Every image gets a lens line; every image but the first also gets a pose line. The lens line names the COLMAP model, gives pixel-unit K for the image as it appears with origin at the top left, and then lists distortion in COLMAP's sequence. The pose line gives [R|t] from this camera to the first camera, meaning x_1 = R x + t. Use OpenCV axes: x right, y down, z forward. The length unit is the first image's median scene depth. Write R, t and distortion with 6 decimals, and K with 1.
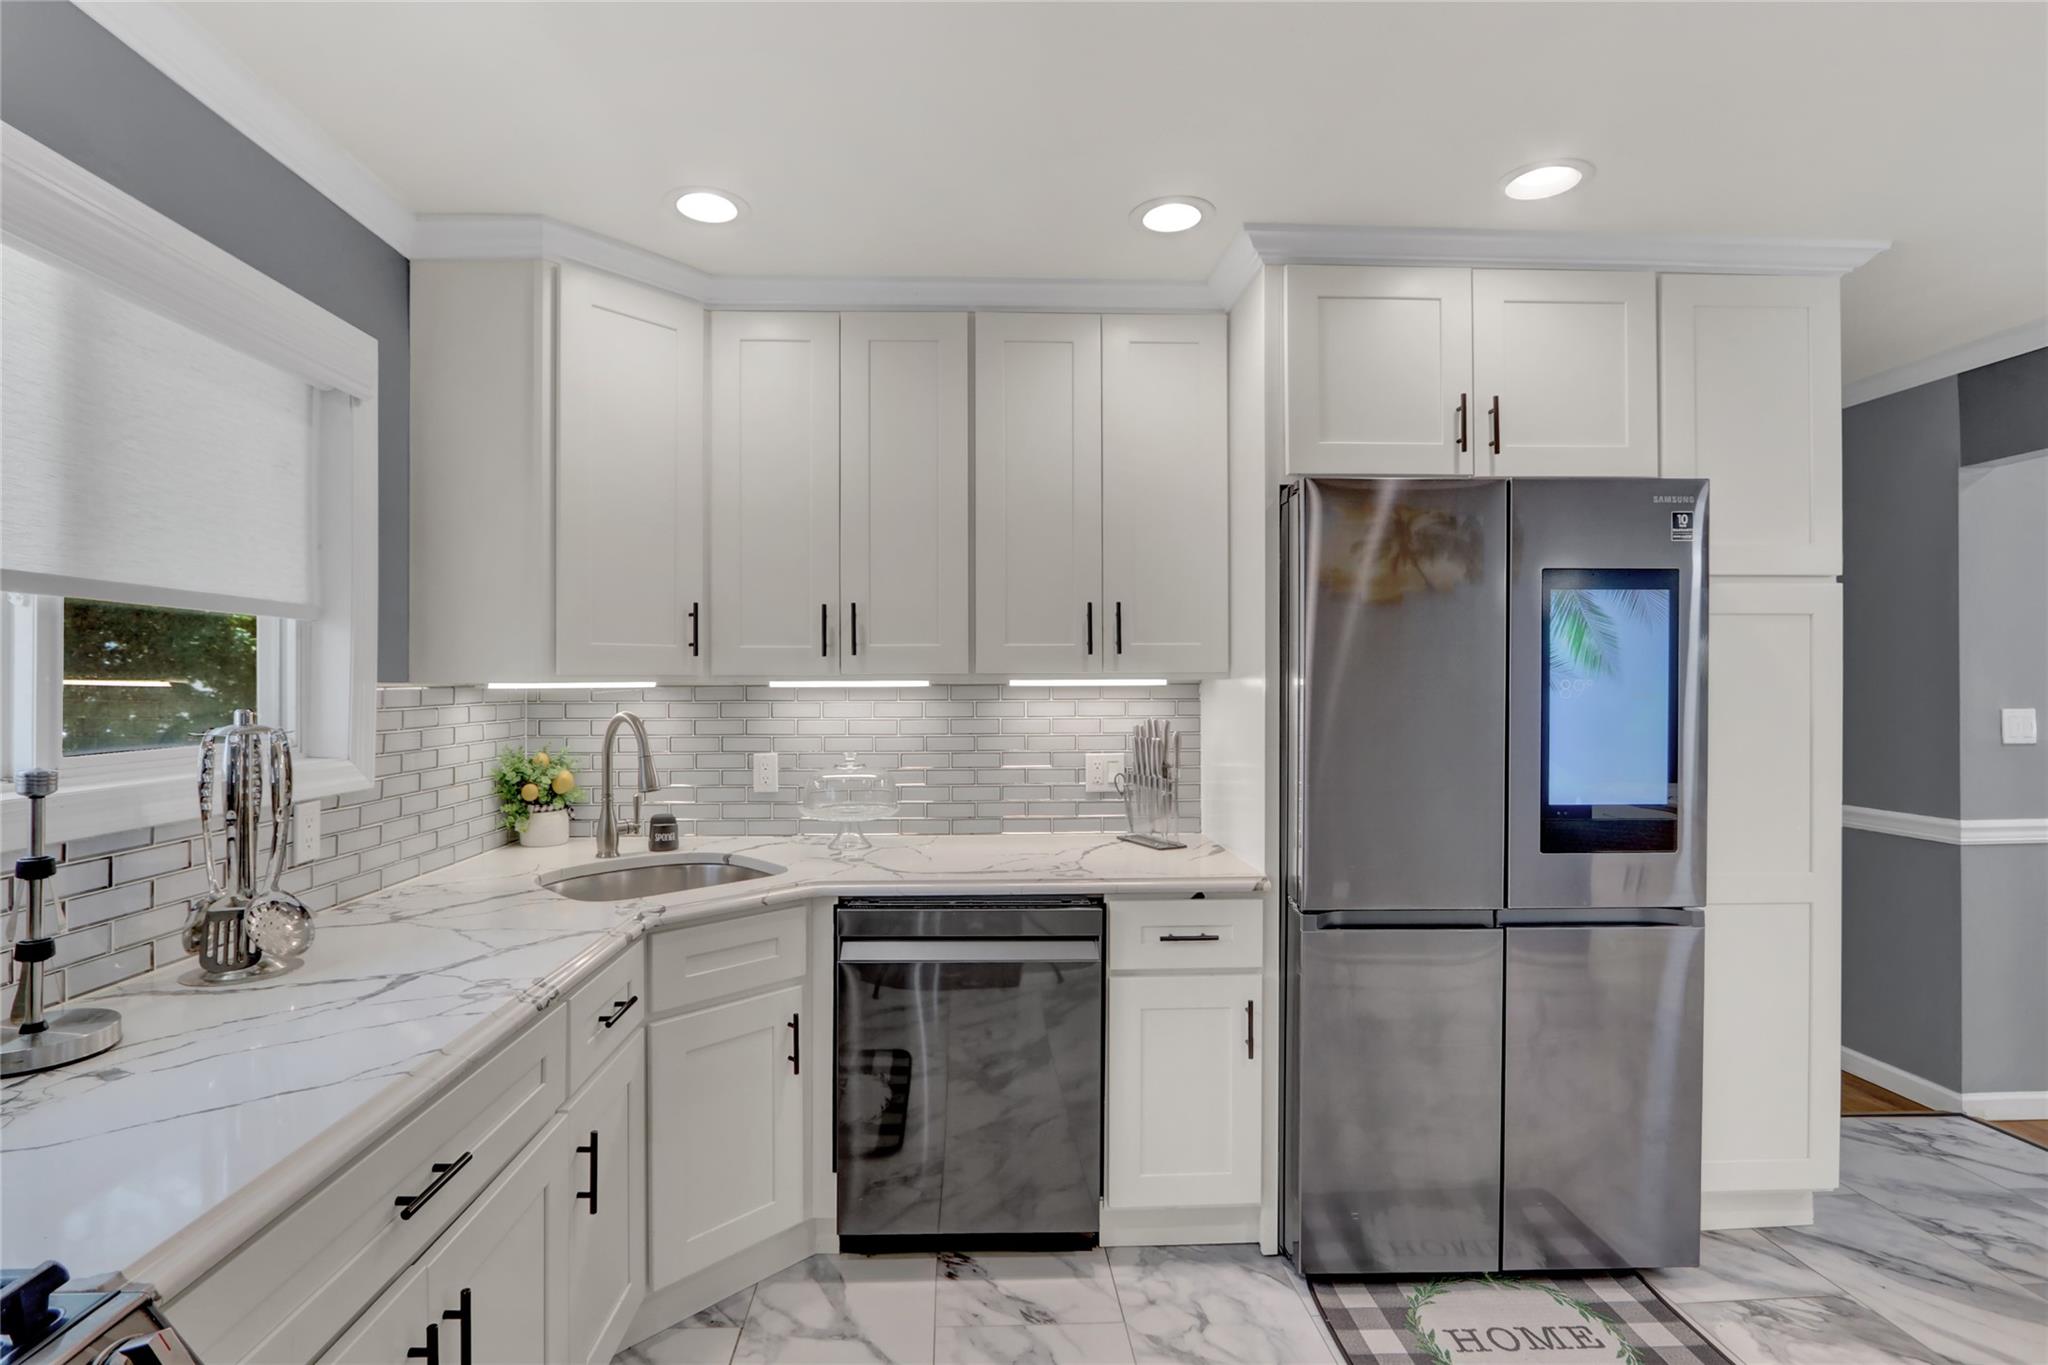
lens RADIAL K [[957.6, 0, 986.2], [0, 957.6, 680.0], [0, 0, 1]] dist [-0.018011, 0.000253]
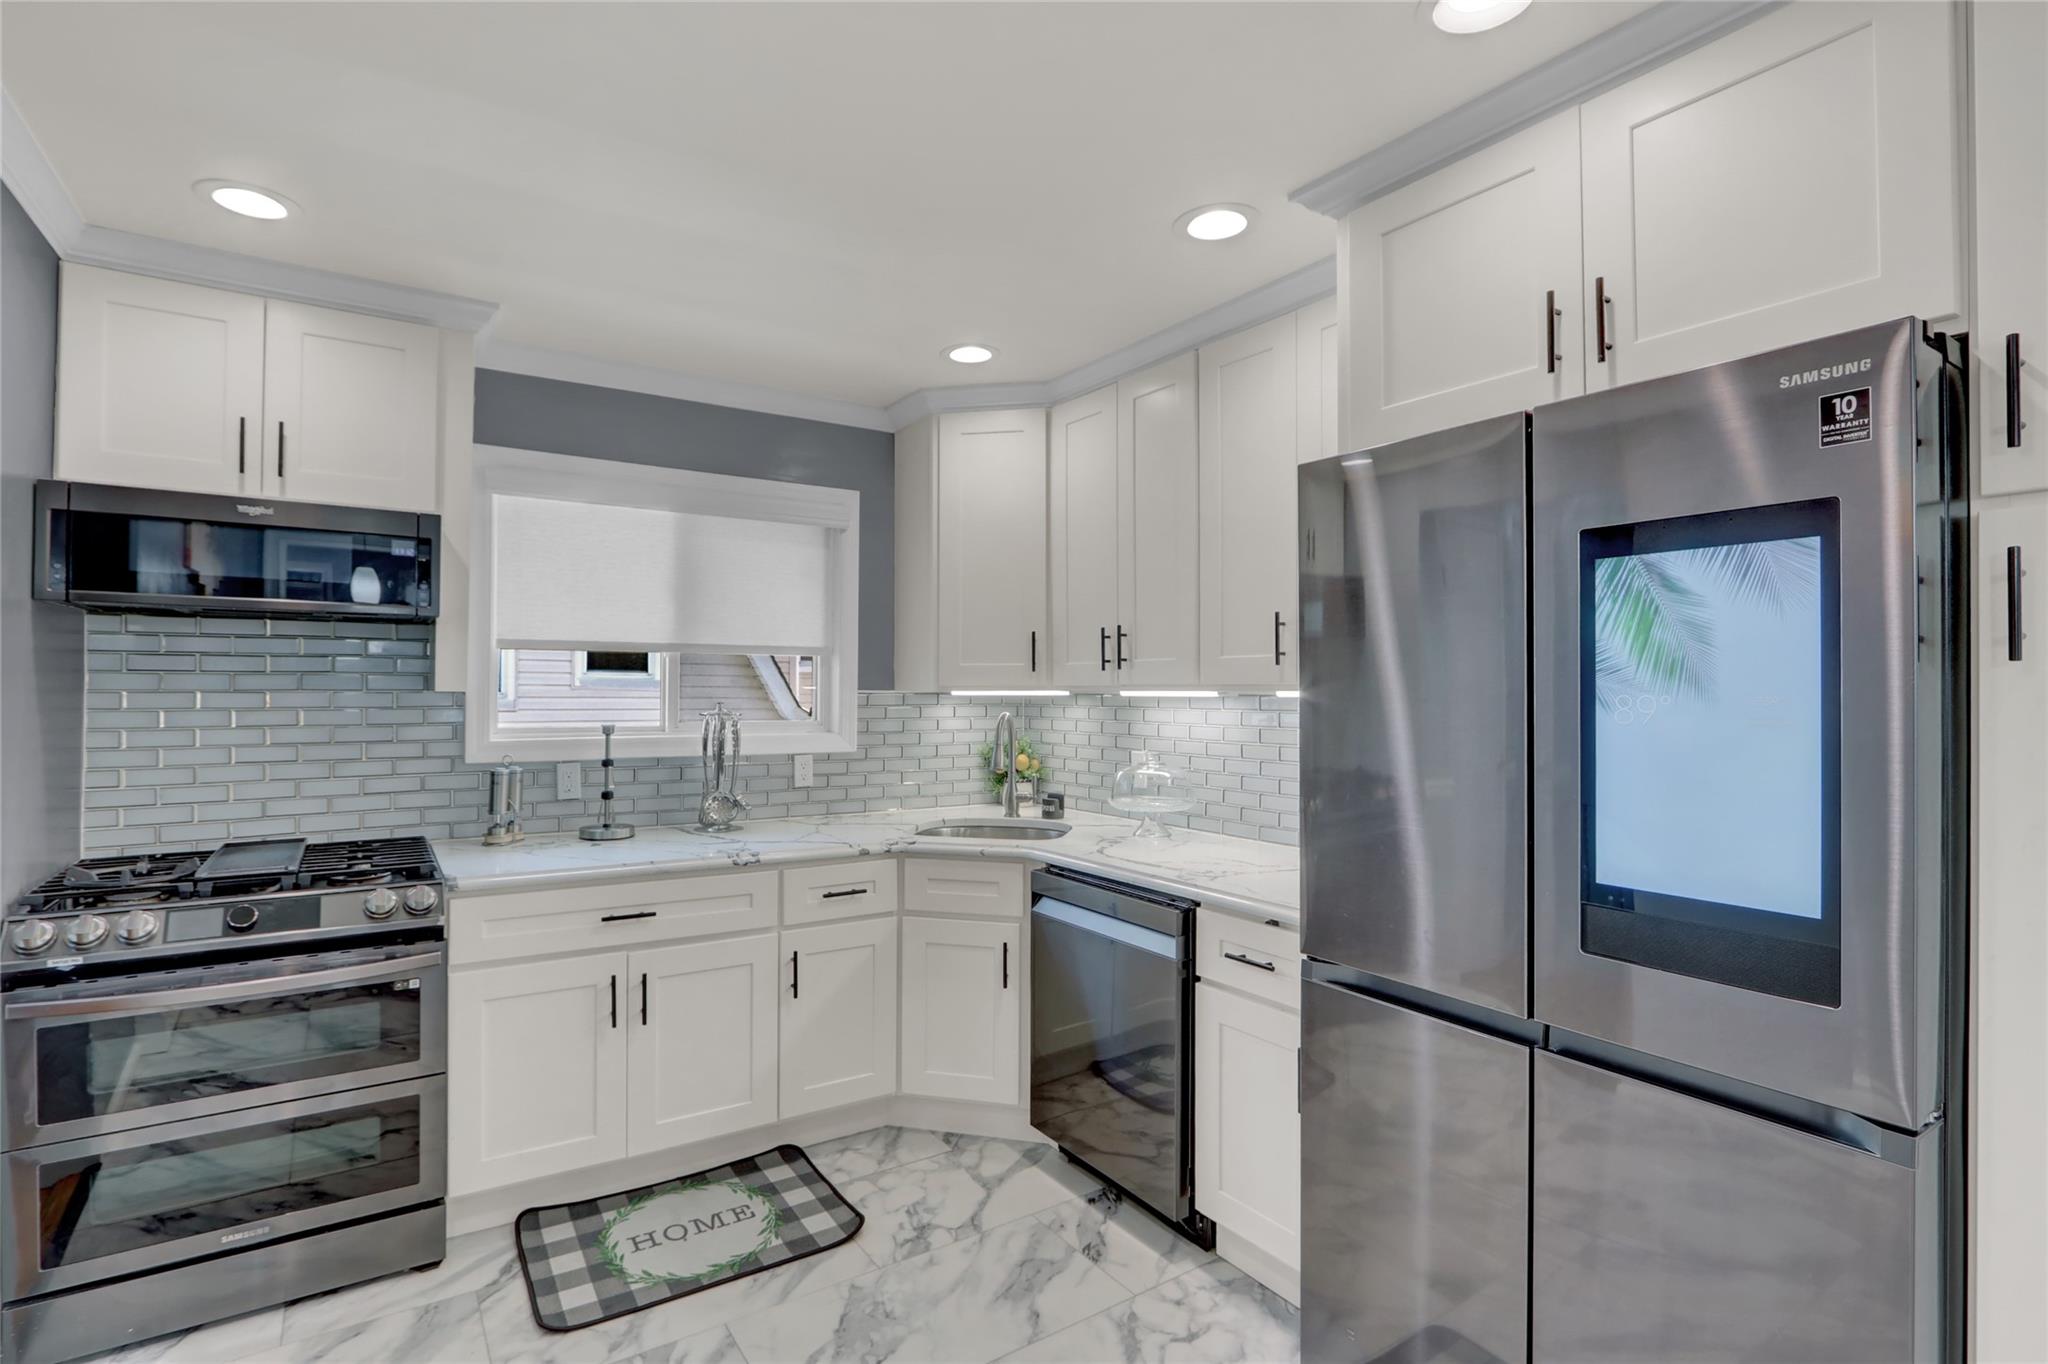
lens RADIAL K [[1005.1, 0, 1024.0], [0, 1005.1, 682.0], [0, 0, 1]] dist [-0.002780, 0.000555]
pose [[0.515983, -0.002406, -0.856595, 0.987454], [-0.002321, 0.999988, -0.004207, -0.005678], [0.856596, 0.004159, 0.515971, 0.292026]]
